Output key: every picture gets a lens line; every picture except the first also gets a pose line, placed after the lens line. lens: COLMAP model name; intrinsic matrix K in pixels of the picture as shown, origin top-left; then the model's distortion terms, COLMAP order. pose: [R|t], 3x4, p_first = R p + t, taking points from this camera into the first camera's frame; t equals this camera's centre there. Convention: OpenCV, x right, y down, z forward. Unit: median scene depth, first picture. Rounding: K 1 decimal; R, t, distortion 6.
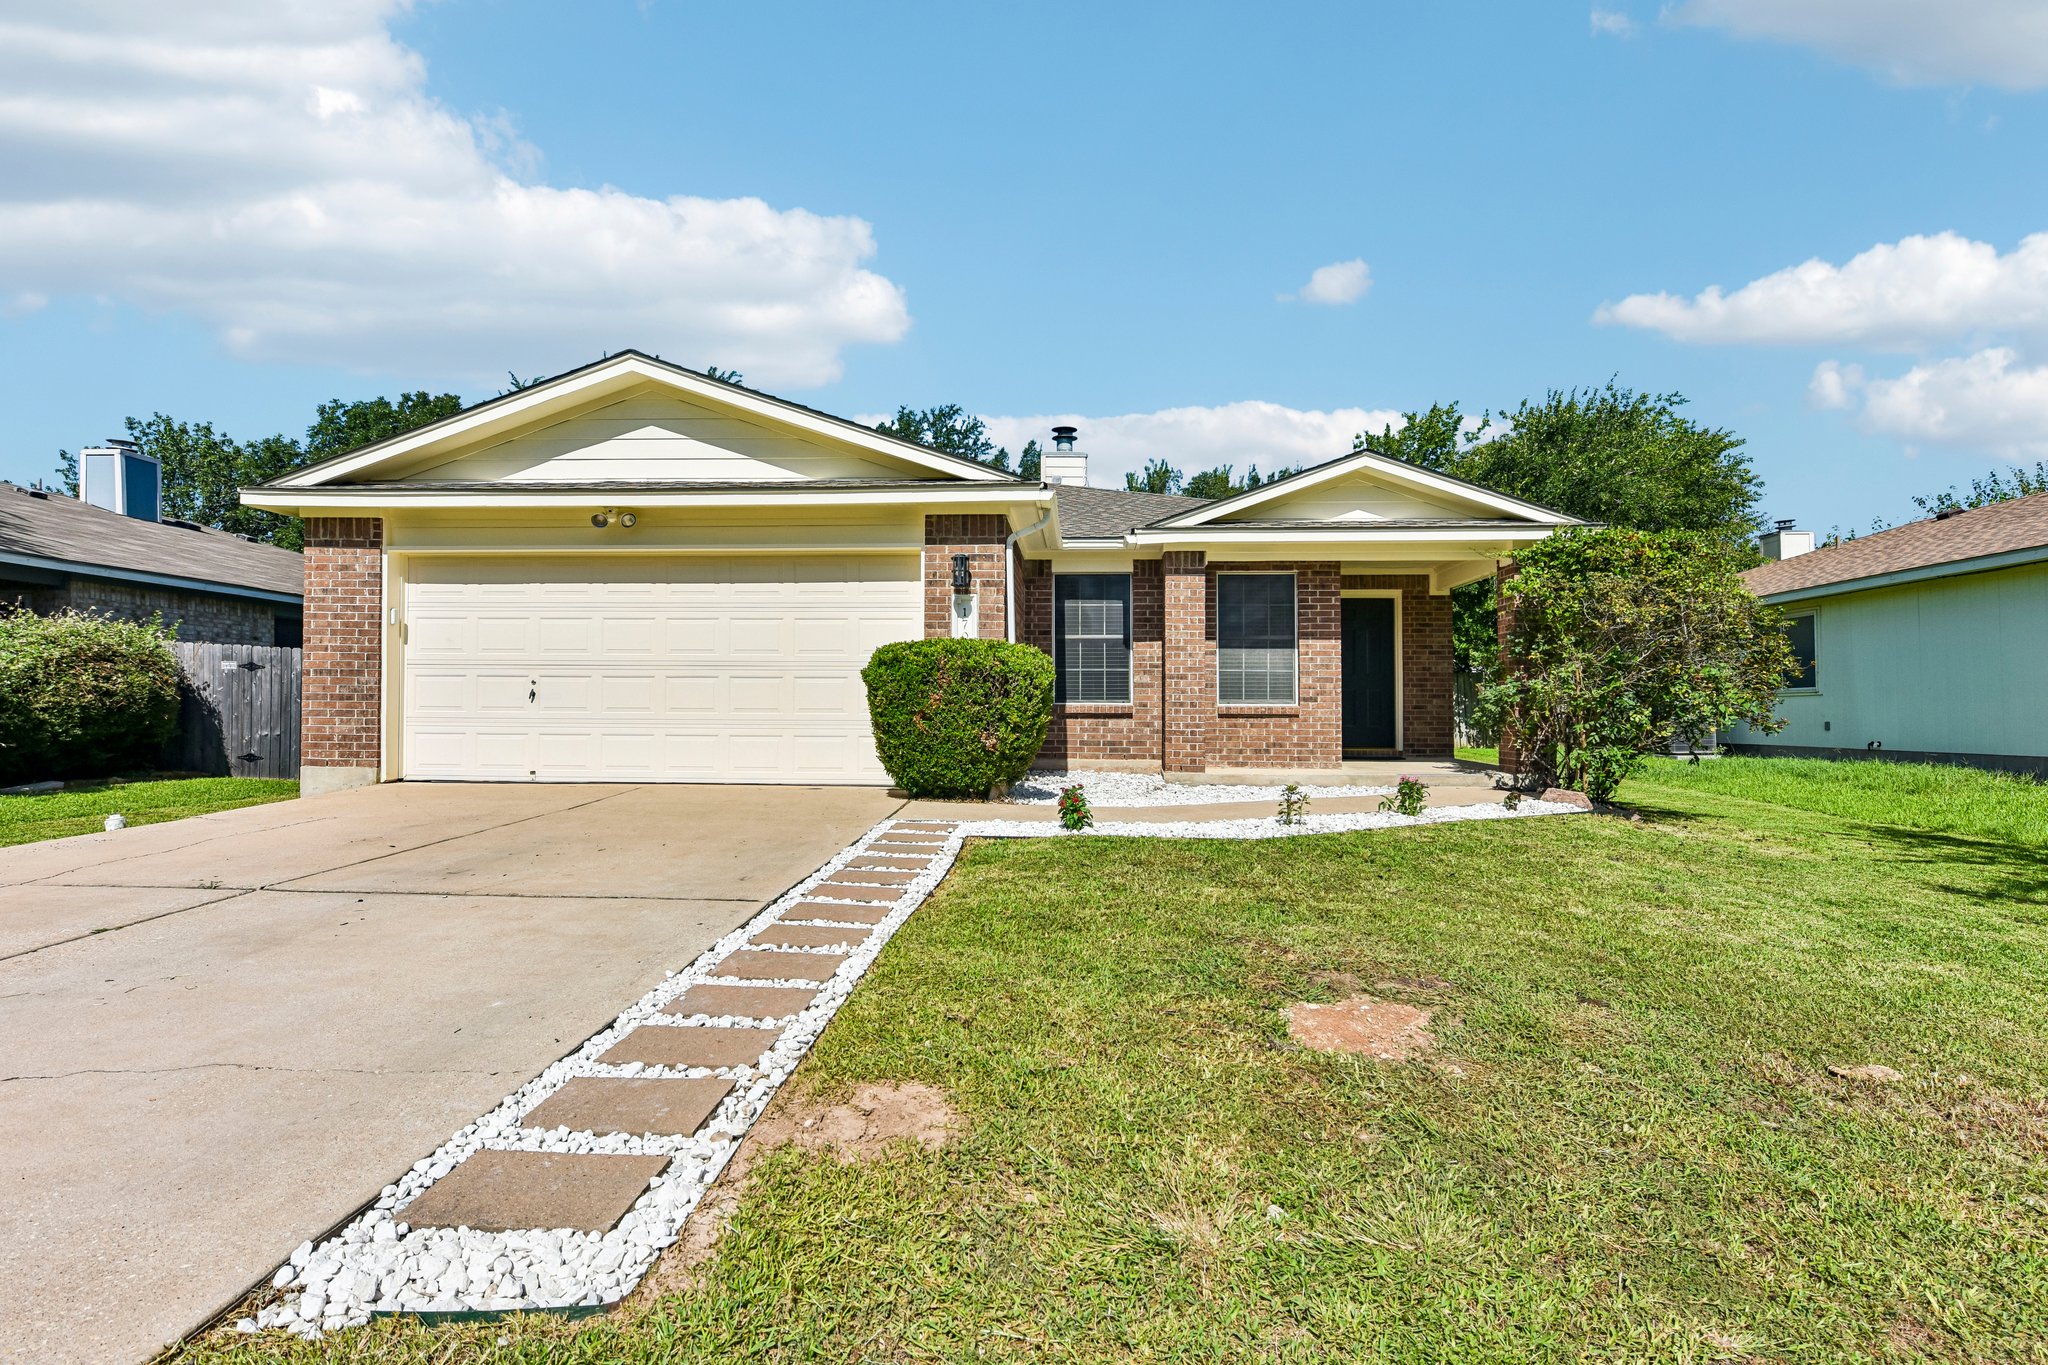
lens RADIAL K [[979.2, 0, 1024.7], [0, 979.2, 671.0], [0, 0, 1]] dist [0.000121, 0.000071]
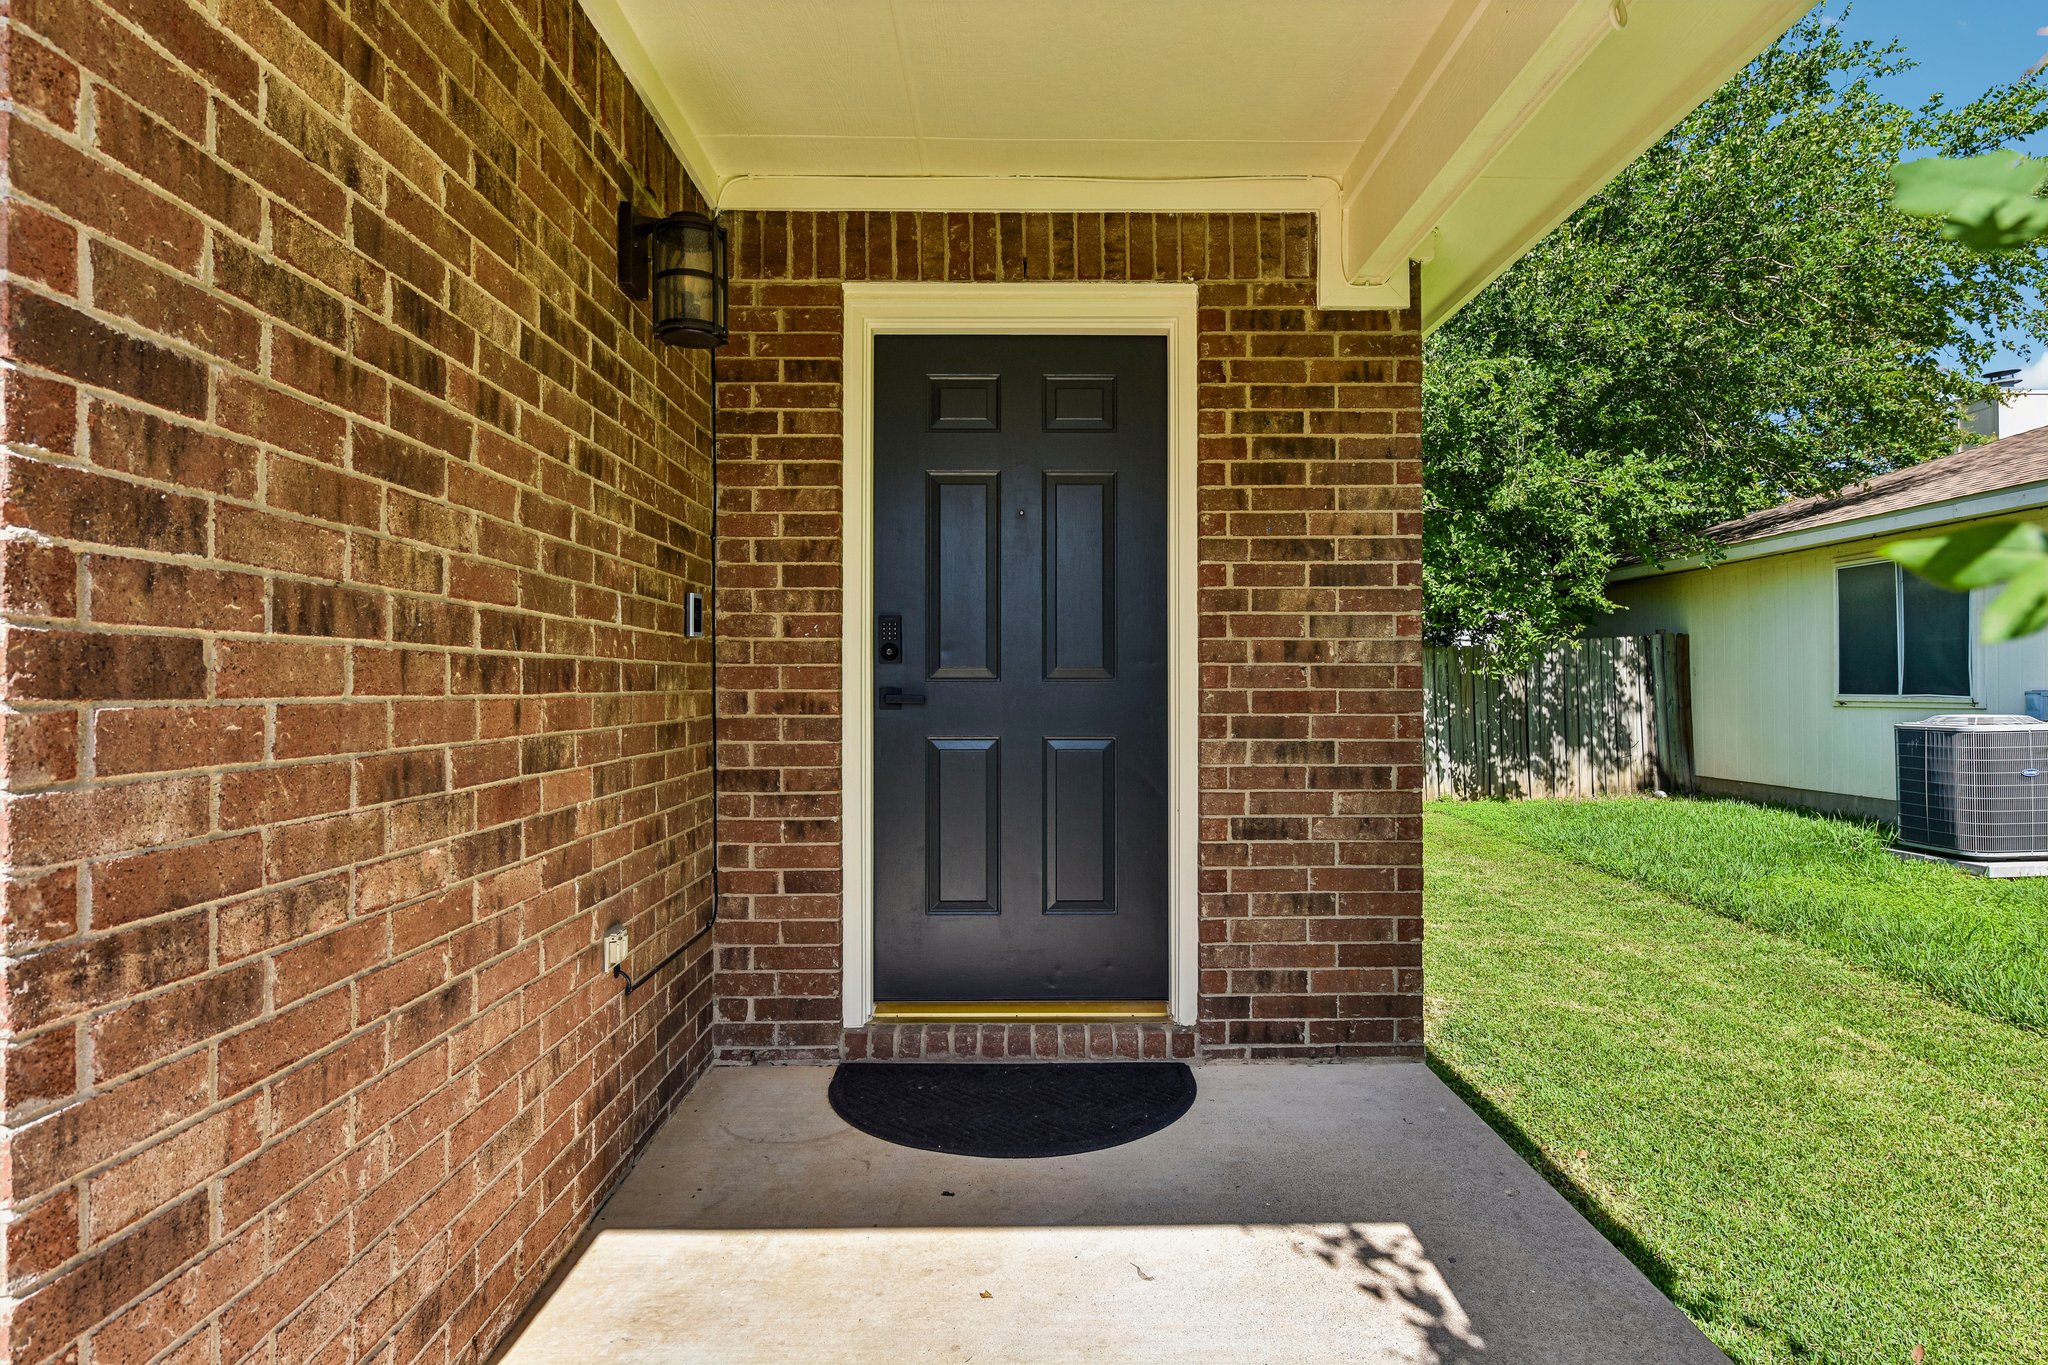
lens RADIAL K [[1120.3, 0, 1024.8], [0, 1120.3, 666.2], [0, 0, 1]] dist [0.000046, -0.000044]
pose [[0.997700, -0.002459, 0.067733, 0.395676], [0.000430, 0.999551, 0.029955, -0.007416], [-0.067776, -0.029857, 0.997254, 0.901128]]
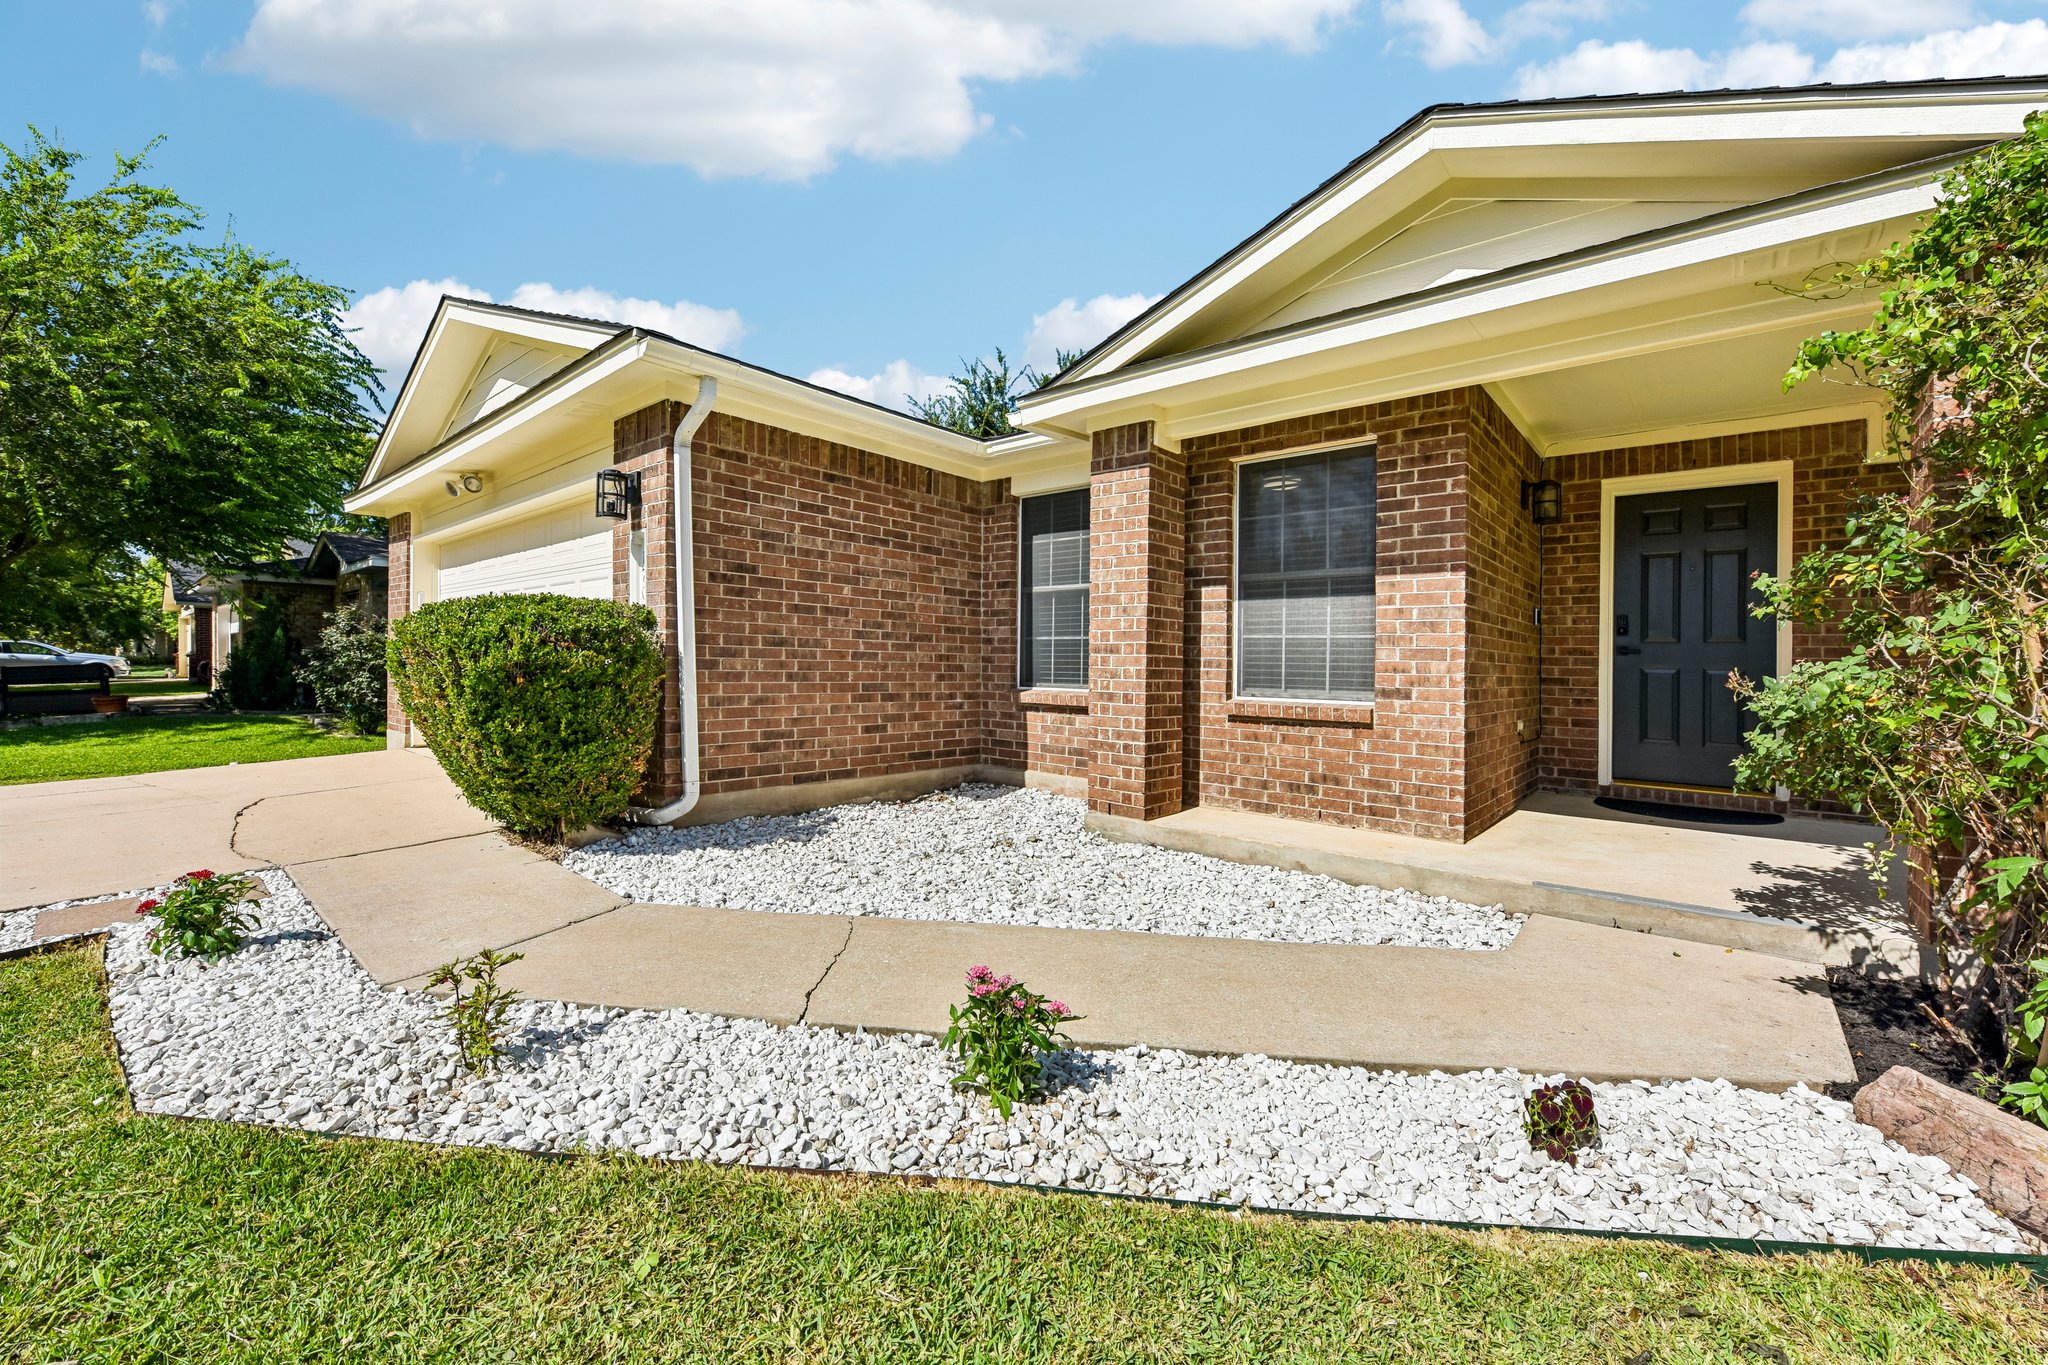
lens RADIAL K [[817.9, 0, 1038.8], [0, 817.9, 662.6], [0, 0, 1]] dist [-0.021014, -0.001012]
pose [[0.800366, 0.008010, -0.599458, 0.391219], [0.010077, 0.999590, 0.026811, 0.000585], [0.599427, -0.027499, 0.799957, 0.562109]]
